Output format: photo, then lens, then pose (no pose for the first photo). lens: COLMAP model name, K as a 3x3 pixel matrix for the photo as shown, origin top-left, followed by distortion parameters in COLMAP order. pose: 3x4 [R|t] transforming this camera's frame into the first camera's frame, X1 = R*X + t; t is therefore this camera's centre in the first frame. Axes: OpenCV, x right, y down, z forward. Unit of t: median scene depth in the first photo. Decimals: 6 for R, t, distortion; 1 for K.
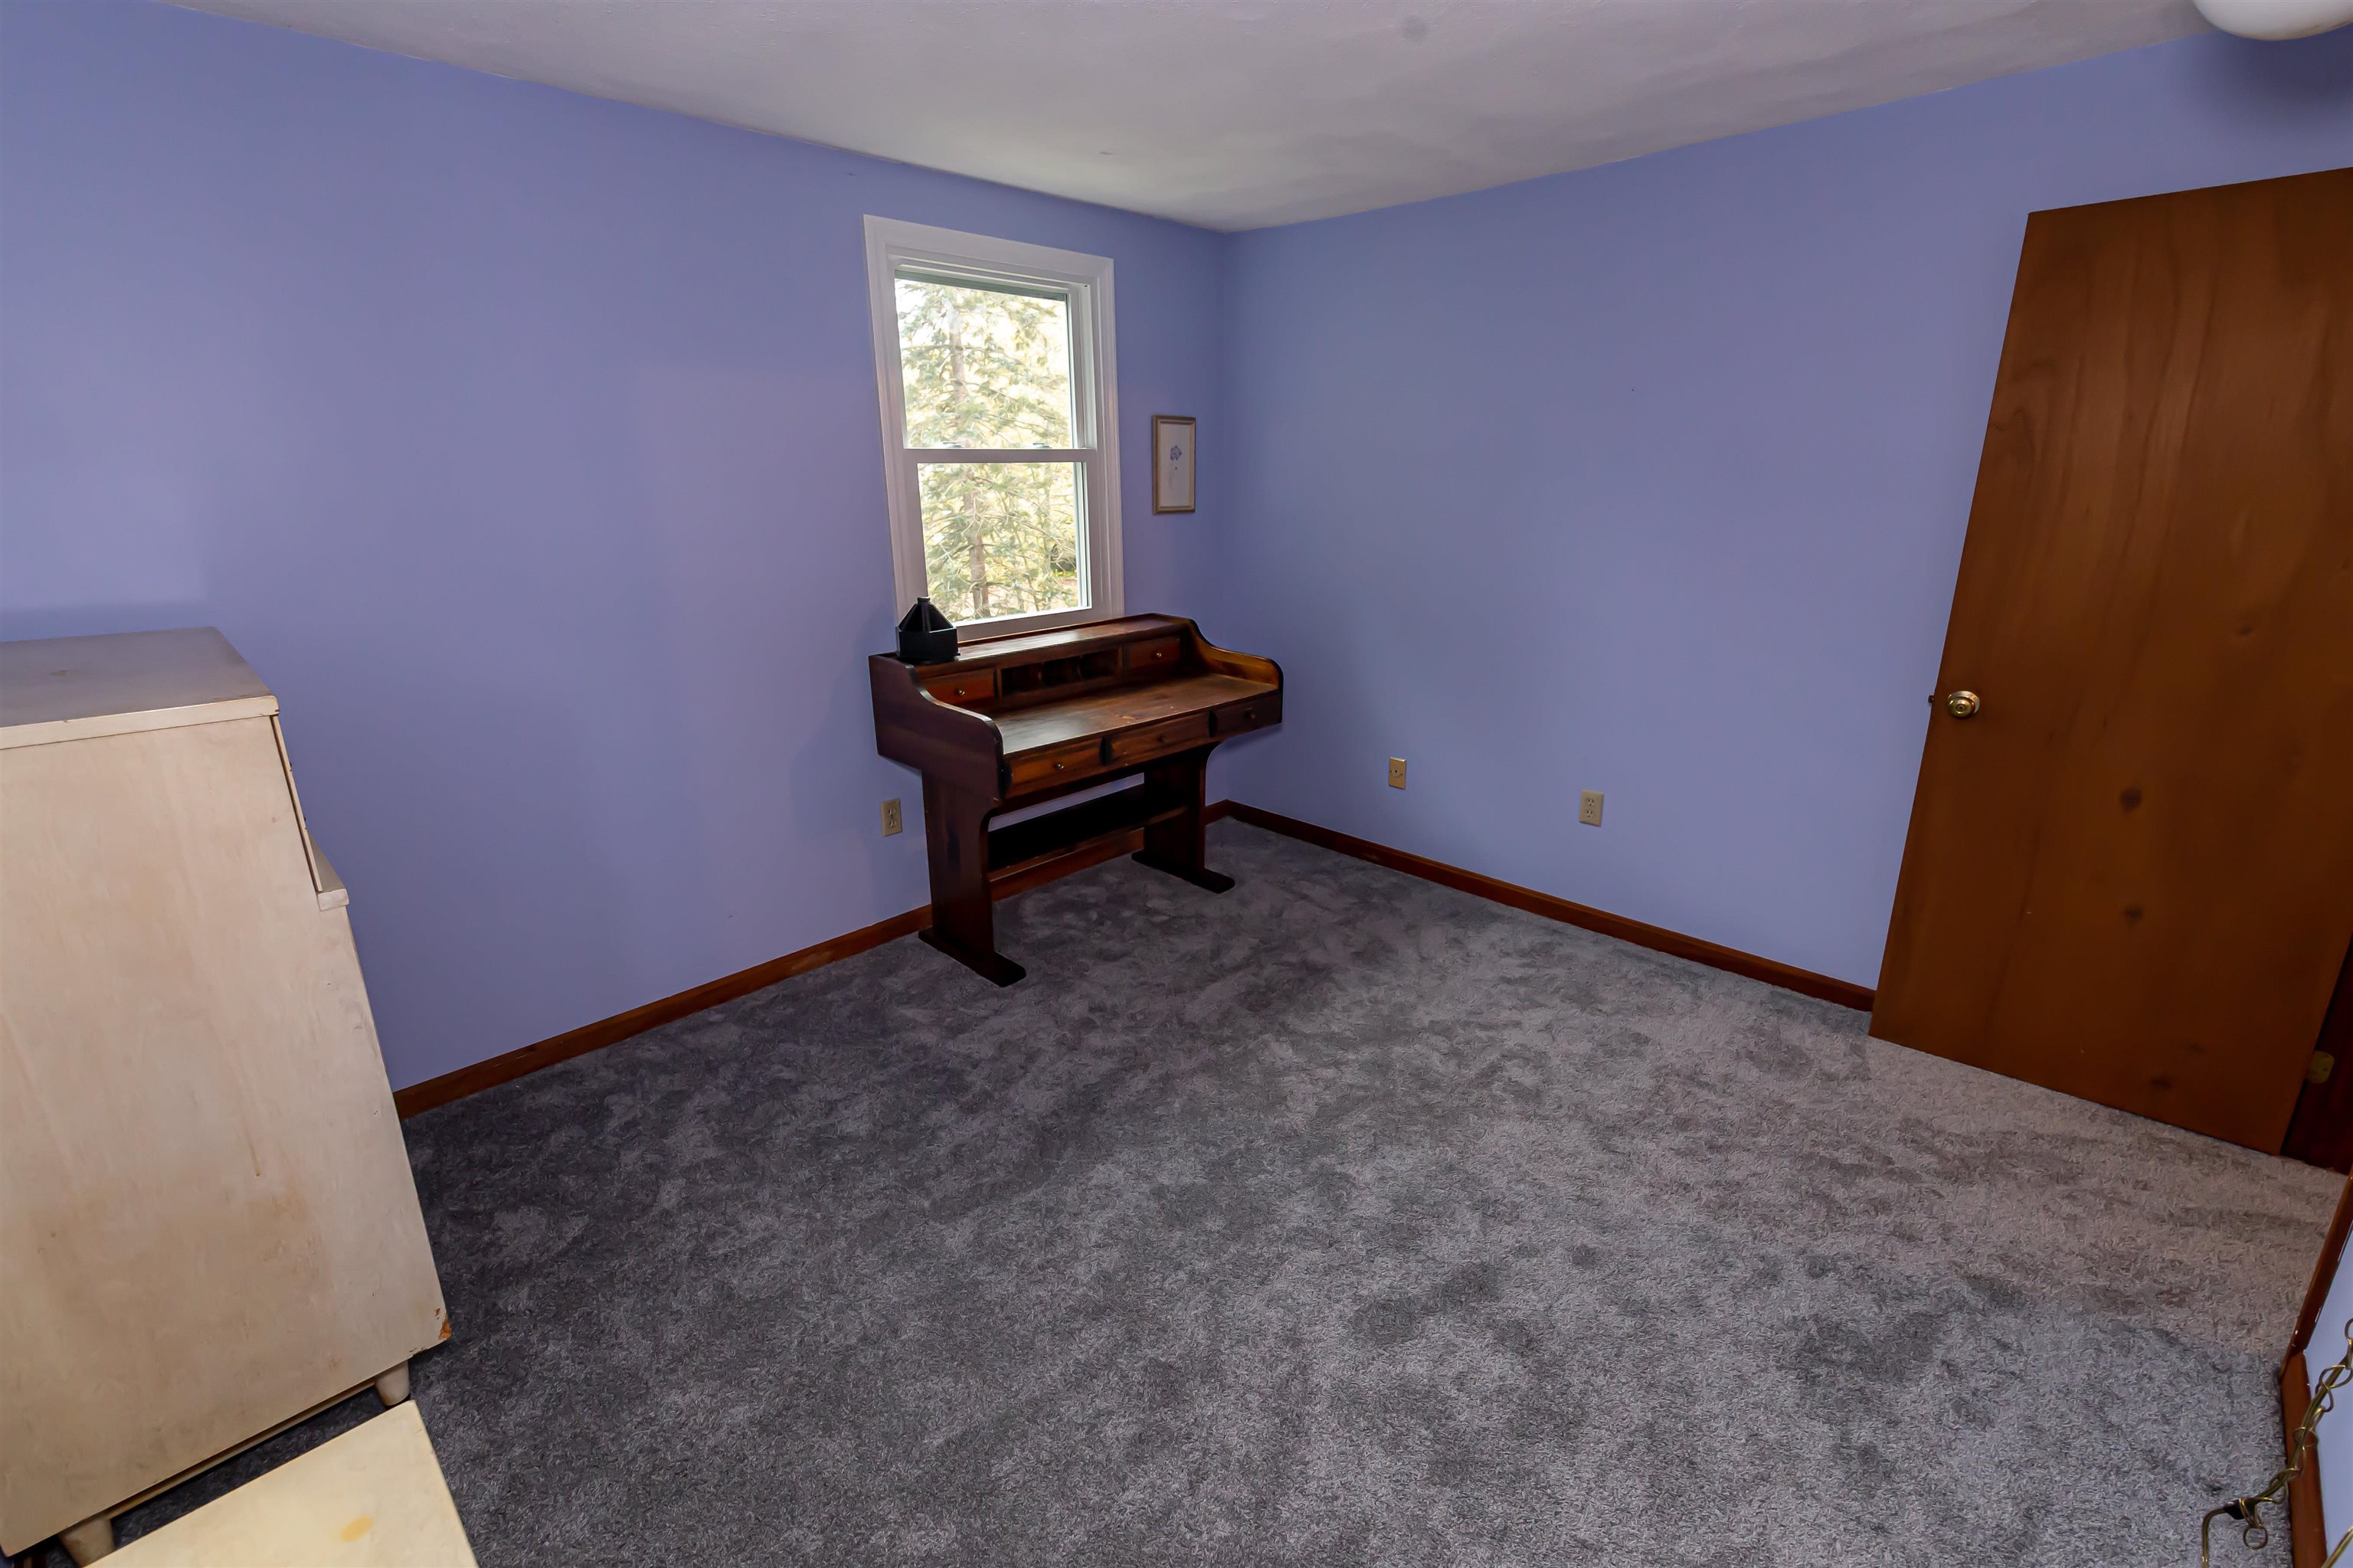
lens RADIAL K [[1044.1, 0, 1176.8], [0, 1044.1, 766.7], [0, 0, 1]] dist [-0.003167, -0.000626]
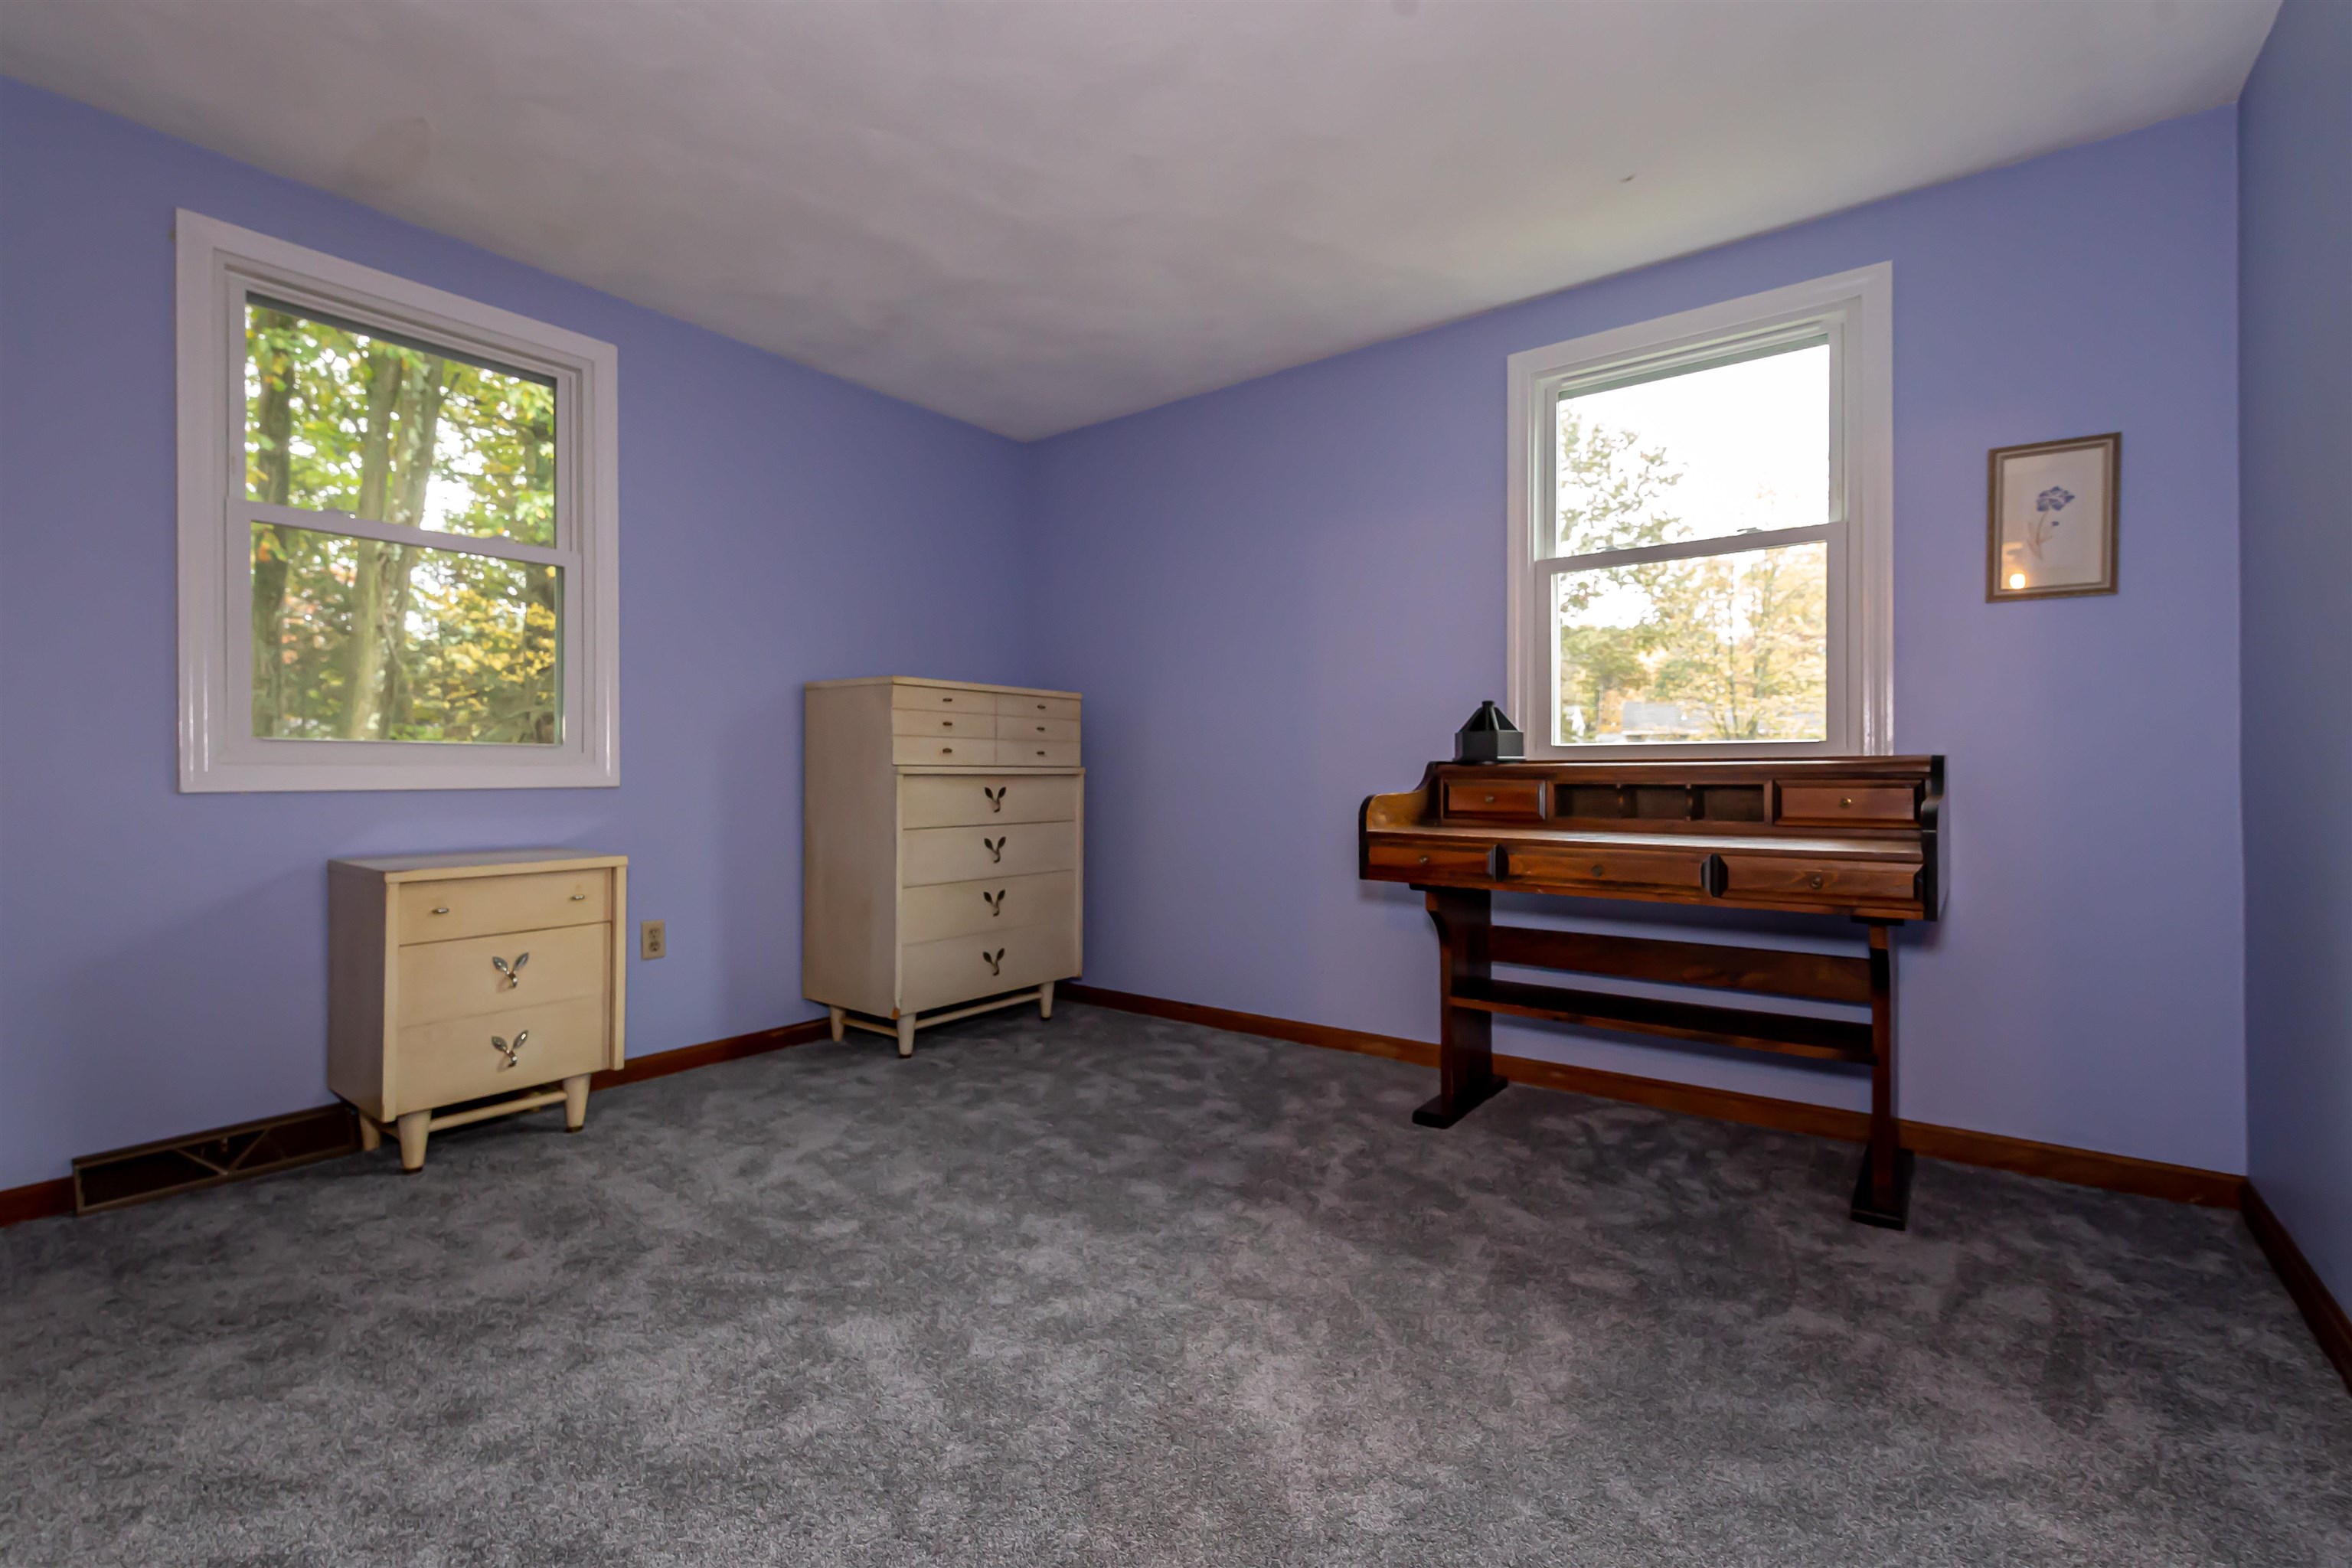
lens RADIAL K [[1043.6, 0, 1176.3], [0, 1043.6, 766.7], [0, 0, 1]] dist [-0.003167, -0.000626]
pose [[0.104564, -0.003371, -0.994512, 0.581660], [-0.280522, 0.959289, -0.032746, 0.007199], [0.954135, 0.282407, 0.099362, 0.545222]]
